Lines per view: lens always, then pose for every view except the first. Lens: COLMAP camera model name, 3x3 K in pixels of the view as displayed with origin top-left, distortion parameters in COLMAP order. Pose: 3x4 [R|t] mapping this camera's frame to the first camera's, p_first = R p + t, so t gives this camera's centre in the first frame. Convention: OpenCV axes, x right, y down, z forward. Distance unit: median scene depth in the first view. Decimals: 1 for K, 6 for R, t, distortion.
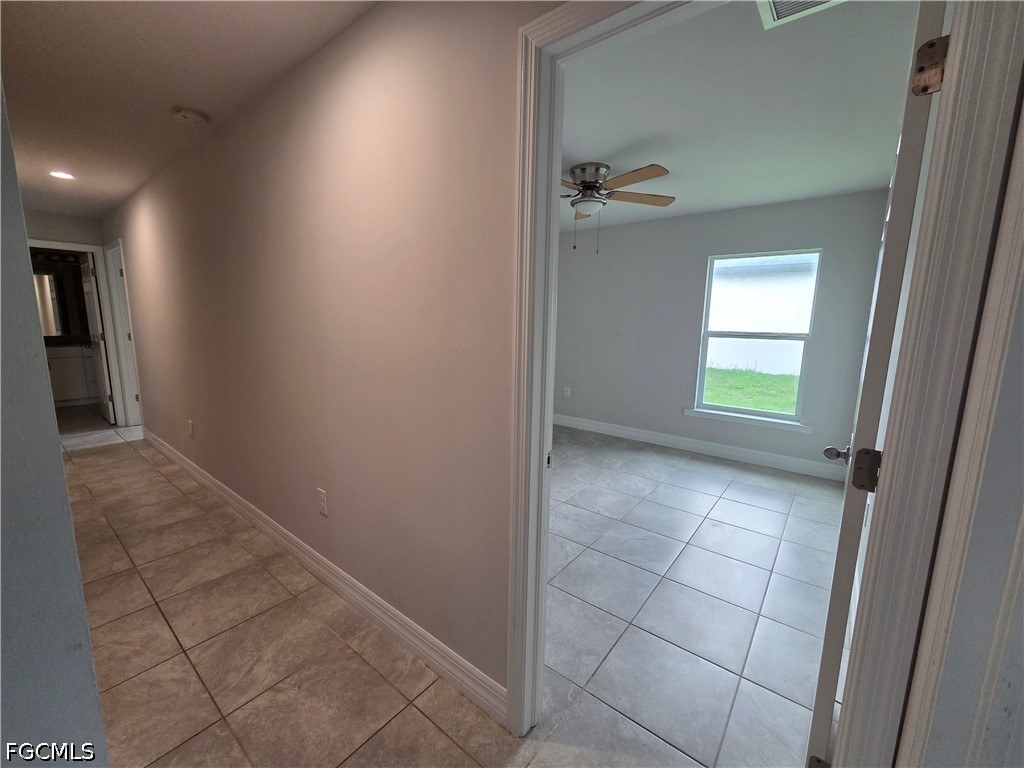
lens RADIAL K [[423.3, 0, 490.8], [0, 423.3, 386.5], [0, 0, 1]] dist [-0.000806, 0.000316]
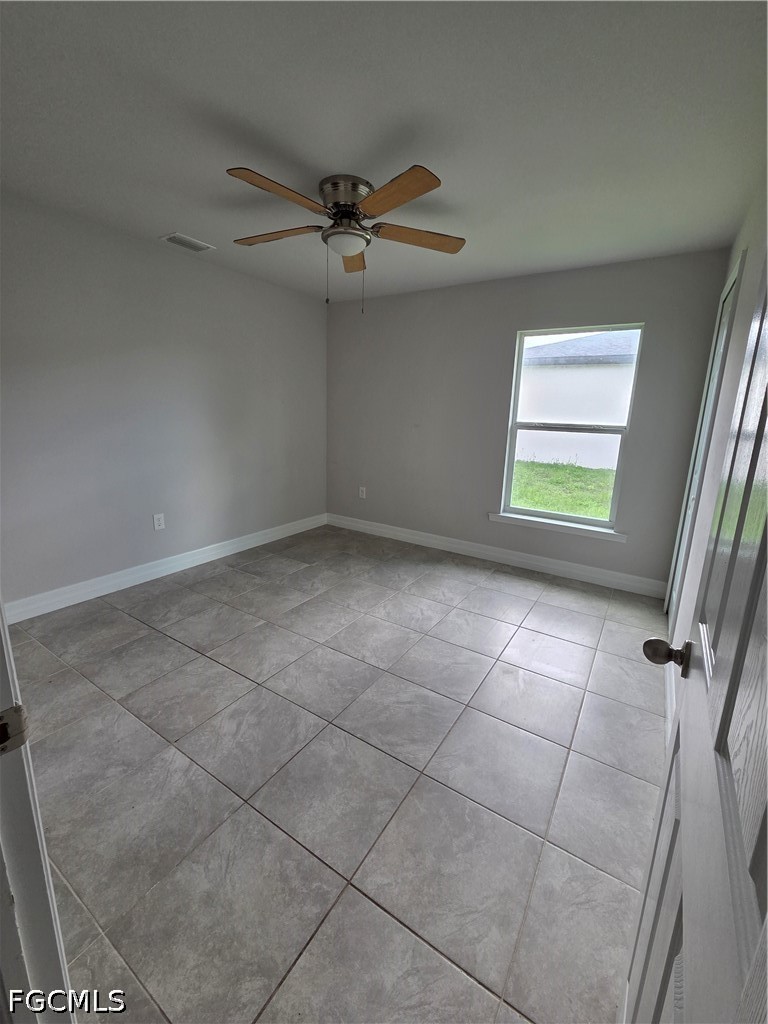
lens RADIAL K [[426.5, 0, 384.3], [0, 426.5, 496.6], [0, 0, 1]] dist [0.017653, -0.000244]
pose [[0.991728, -0.005819, 0.128222, 0.163693], [0.000244, 0.999055, 0.043457, -0.022165], [-0.128354, -0.043067, 0.990793, 0.207304]]
